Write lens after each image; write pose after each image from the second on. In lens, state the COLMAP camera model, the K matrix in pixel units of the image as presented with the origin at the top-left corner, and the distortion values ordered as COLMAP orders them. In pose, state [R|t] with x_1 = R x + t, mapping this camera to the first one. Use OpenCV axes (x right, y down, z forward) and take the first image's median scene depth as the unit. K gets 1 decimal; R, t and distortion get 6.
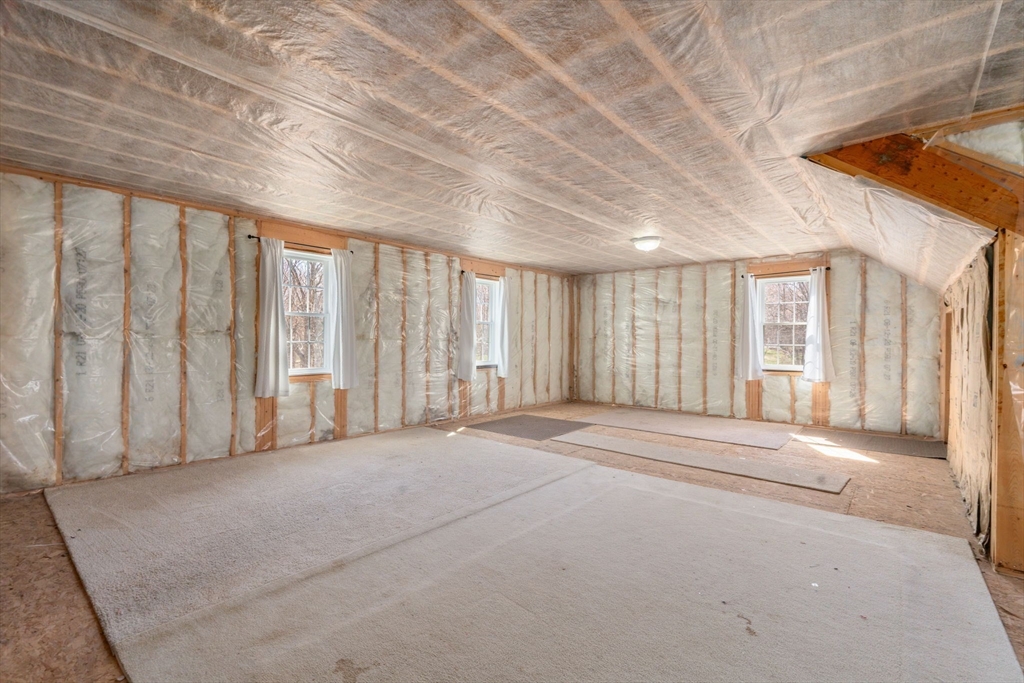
lens RADIAL K [[464.7, 0, 512.3], [0, 464.7, 341.9], [0, 0, 1]] dist [-0.001001, 0.001357]
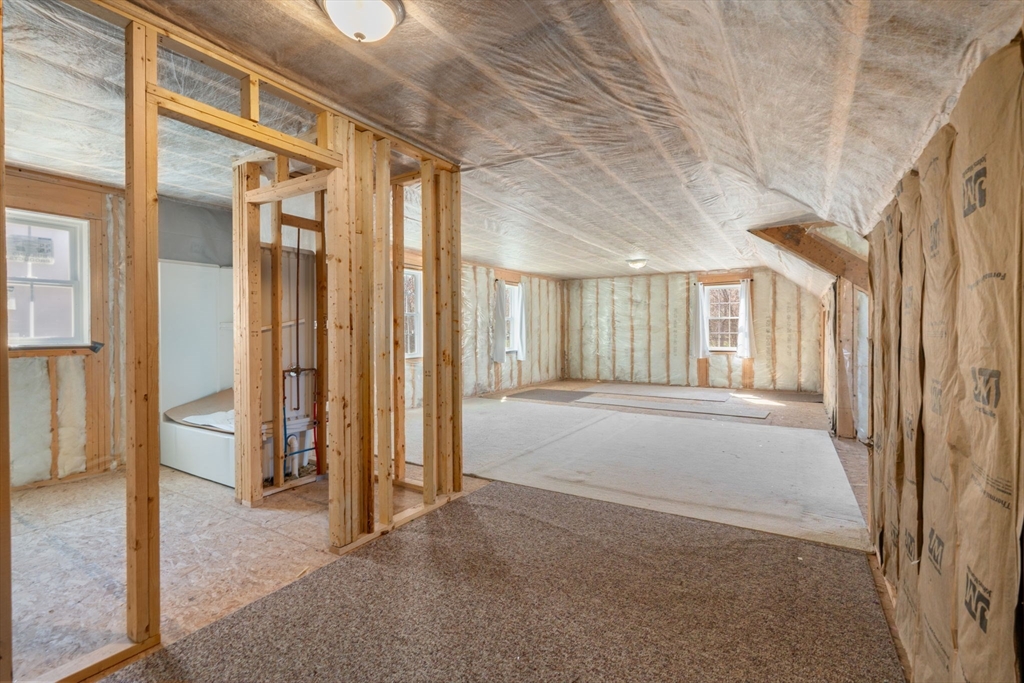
lens RADIAL K [[464.7, 0, 512.1], [0, 464.7, 333.8], [0, 0, 1]] dist [-0.001001, 0.001357]
pose [[0.989564, -0.010956, 0.143675, -0.253772], [0.010803, 0.999940, 0.001851, -0.000671], [-0.143686, -0.000280, 0.989623, -0.307972]]
